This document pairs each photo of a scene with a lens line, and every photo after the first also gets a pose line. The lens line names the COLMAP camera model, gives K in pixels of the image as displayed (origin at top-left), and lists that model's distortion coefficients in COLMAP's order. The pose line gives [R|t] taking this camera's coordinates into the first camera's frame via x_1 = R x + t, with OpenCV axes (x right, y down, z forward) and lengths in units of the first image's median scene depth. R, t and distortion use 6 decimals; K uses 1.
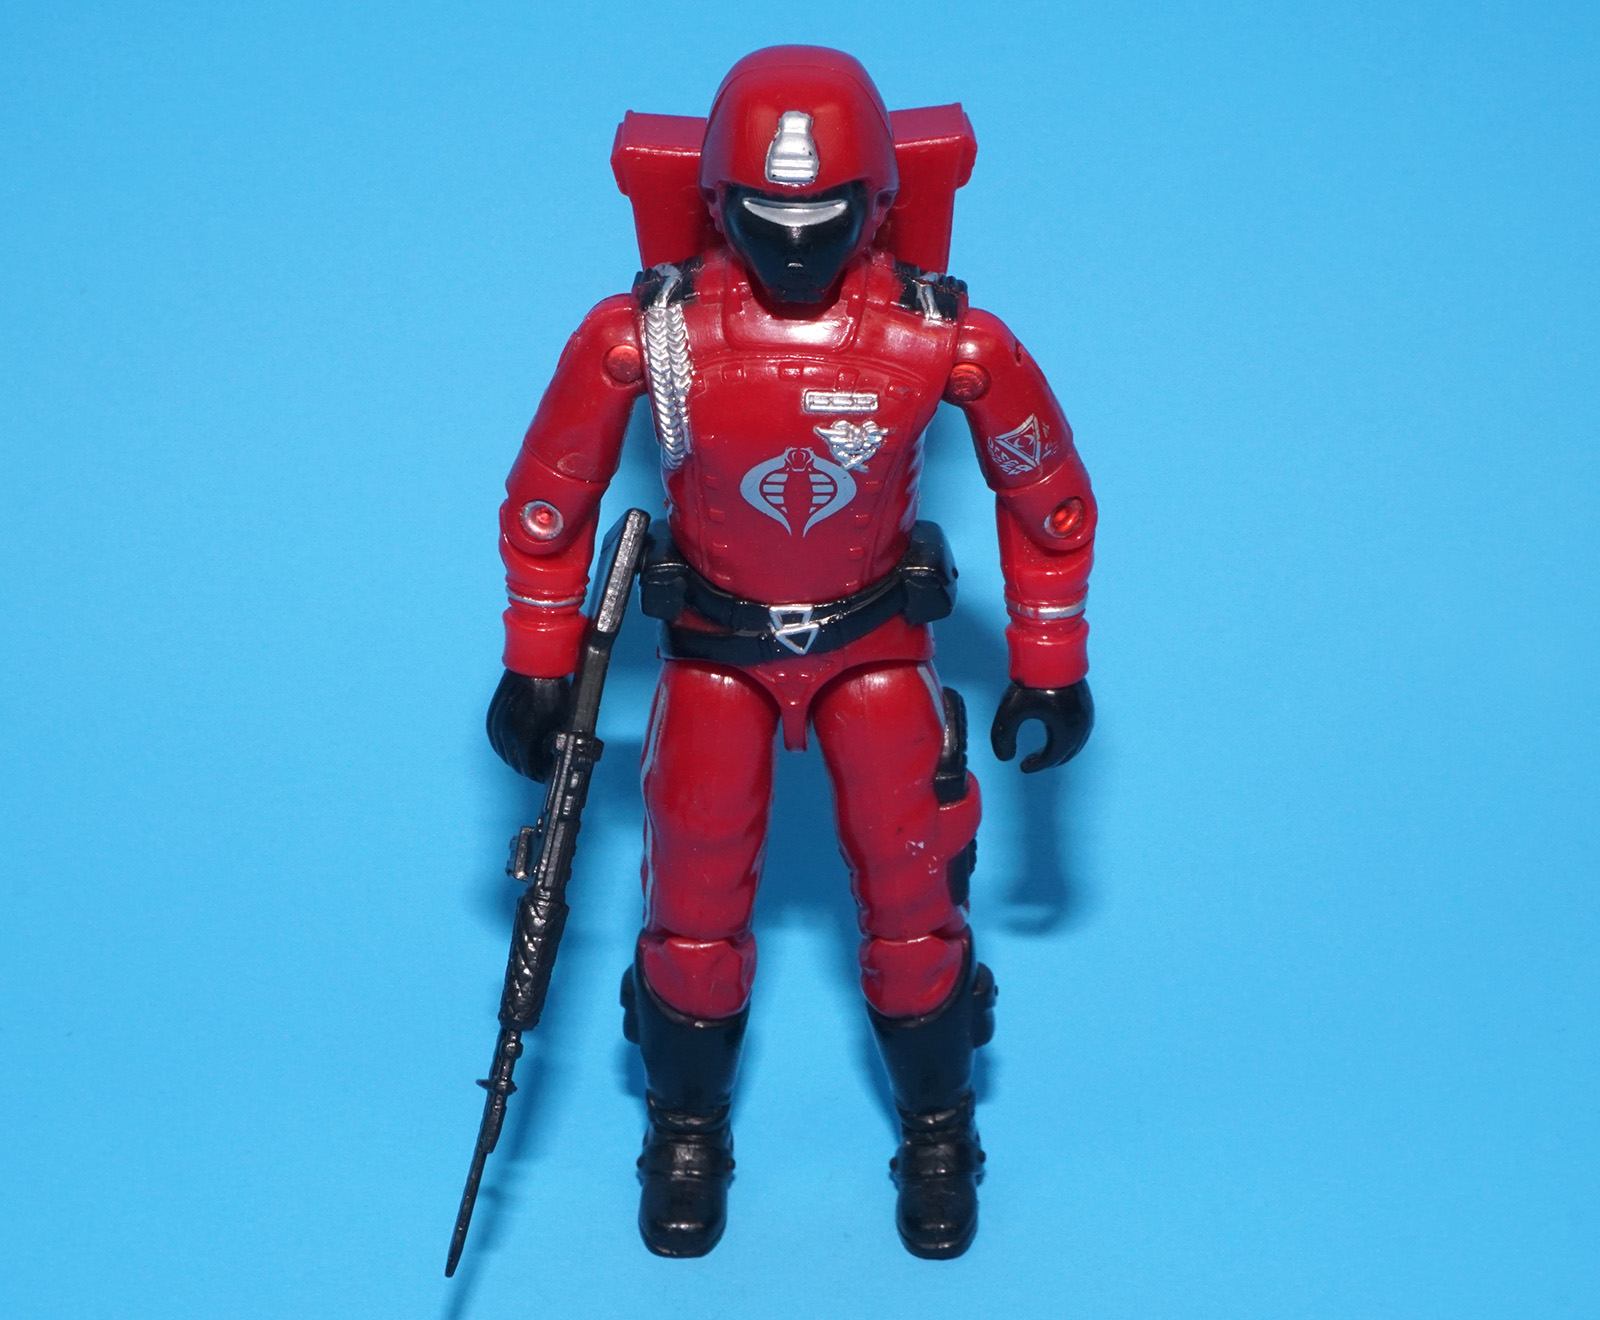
lens RADIAL K [[4733.1, 0, 800.0], [0, 4733.1, 660.0], [0, 0, 1]] dist [-0.089800, -0.472662]
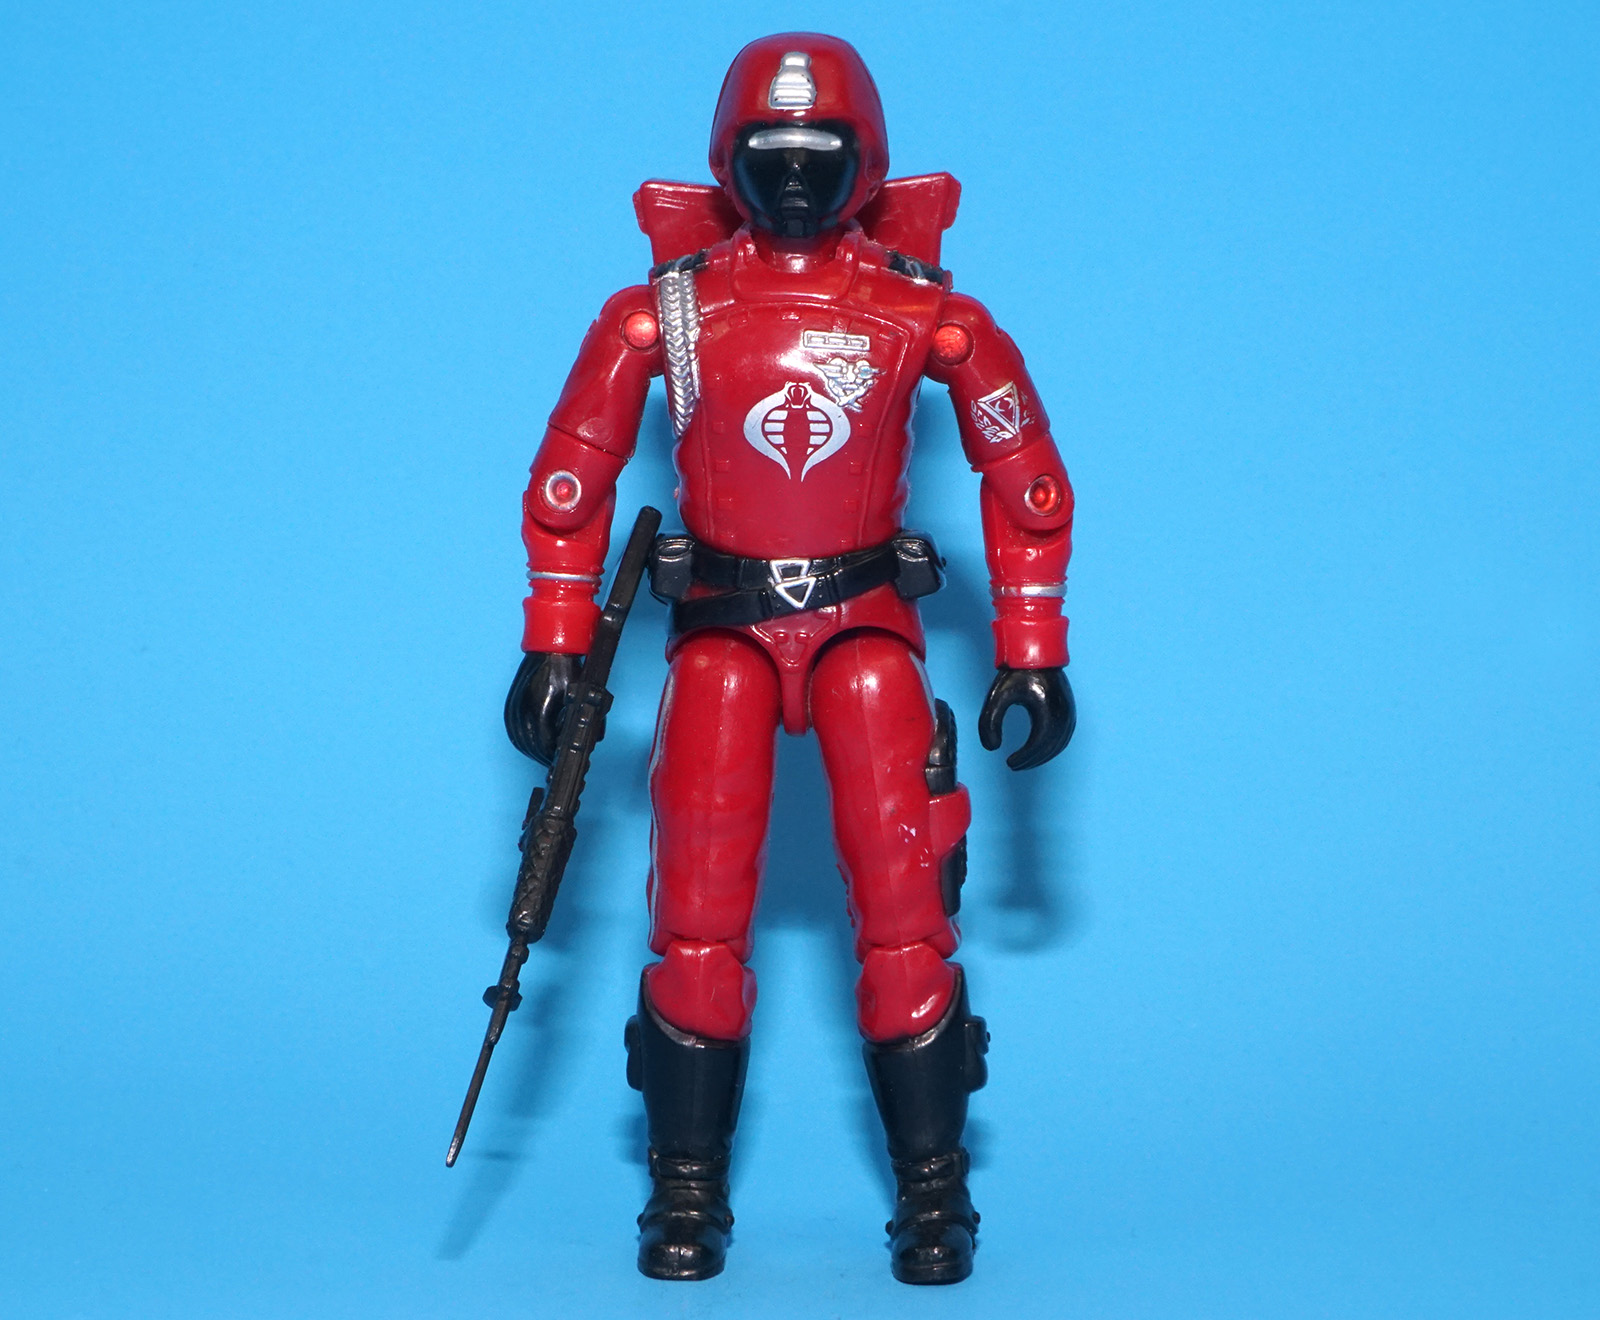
lens RADIAL K [[4733.1, 0, 800.0], [0, 4733.1, 660.0], [0, 0, 1]] dist [-0.089800, -0.472662]
pose [[0.999887, 0.004641, -0.014316, 0.015870], [-0.010032, 0.914624, -0.404180, 0.444276], [0.011218, 0.404278, 0.914567, 0.022891]]
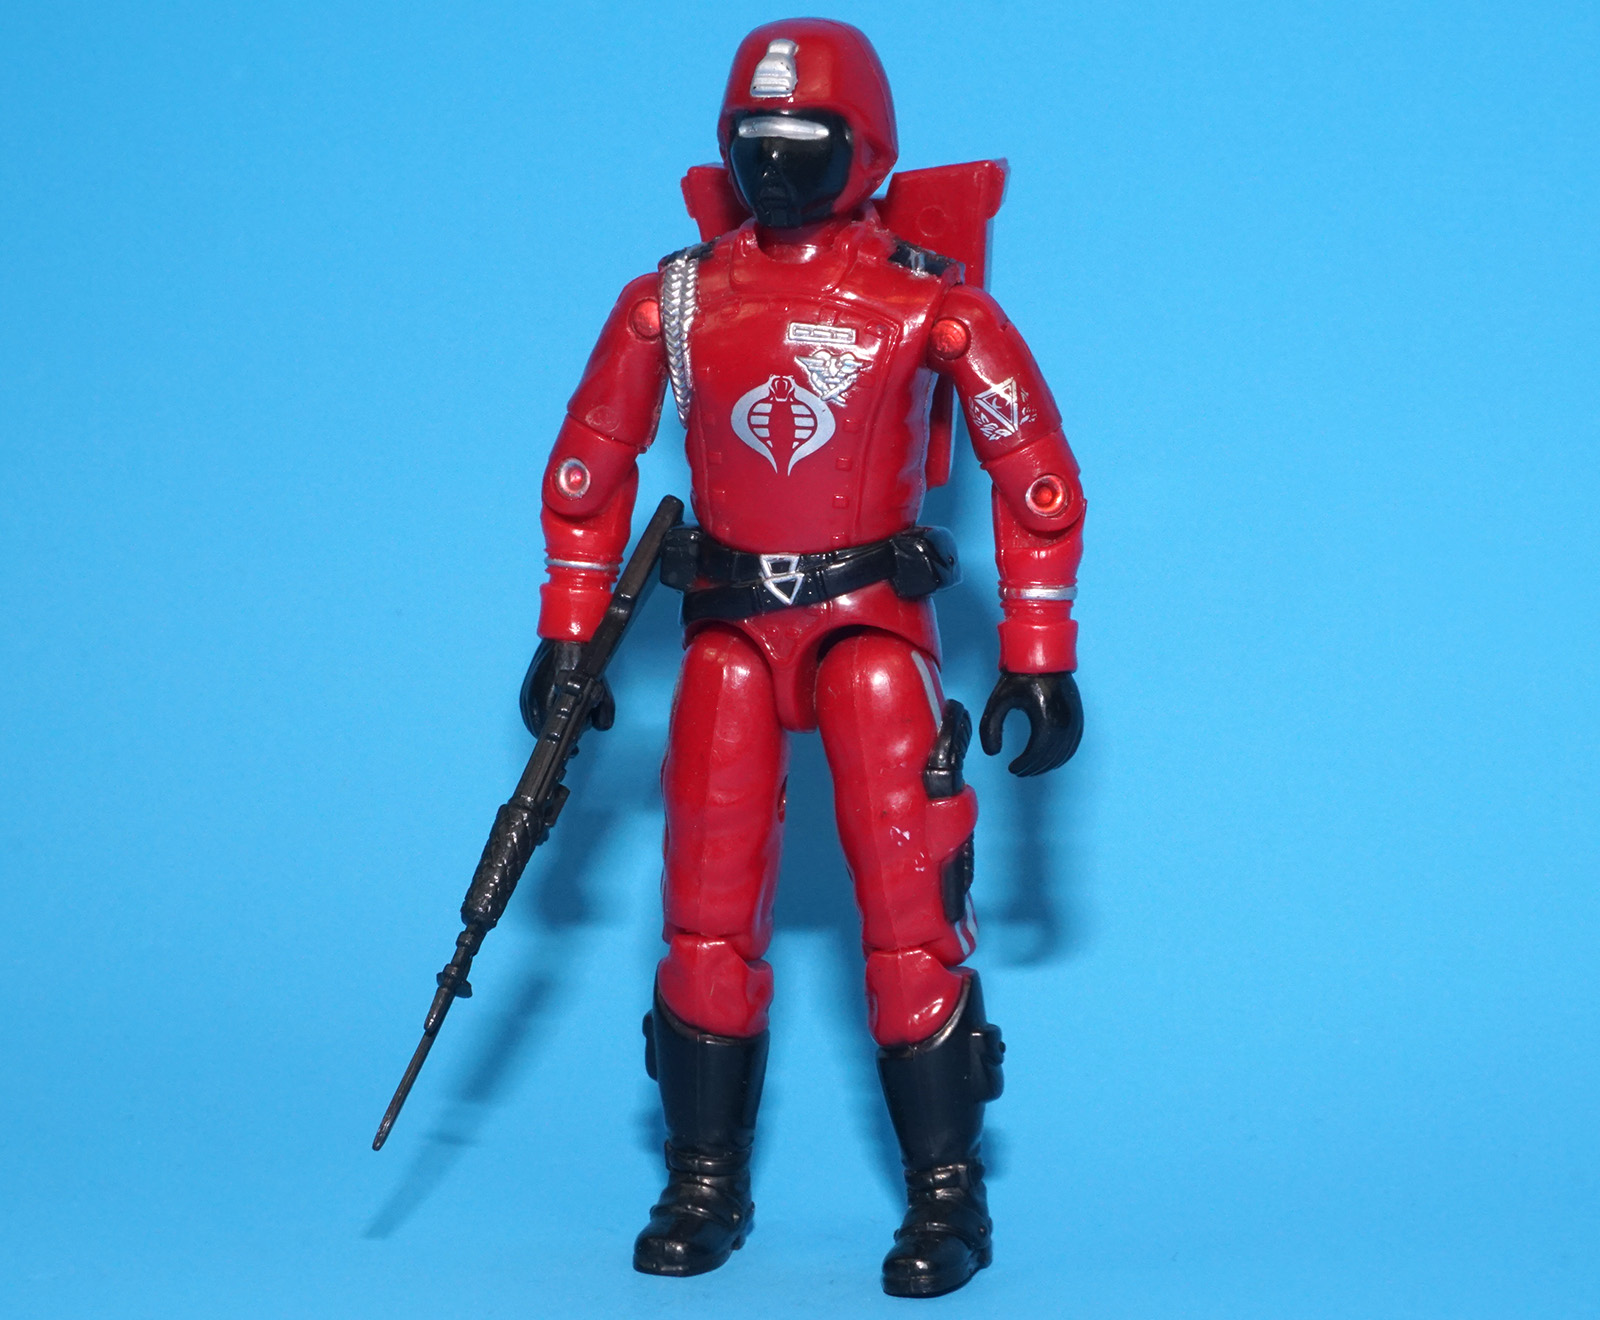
lens RADIAL K [[4733.1, 0, 800.0], [0, 4733.1, 660.0], [0, 0, 1]] dist [-0.089800, -0.472662]
pose [[0.962178, 0.039574, -0.269530, 0.289038], [-0.141149, 0.918651, -0.368995, 0.400834], [0.233002, 0.393082, 0.889492, 0.064984]]
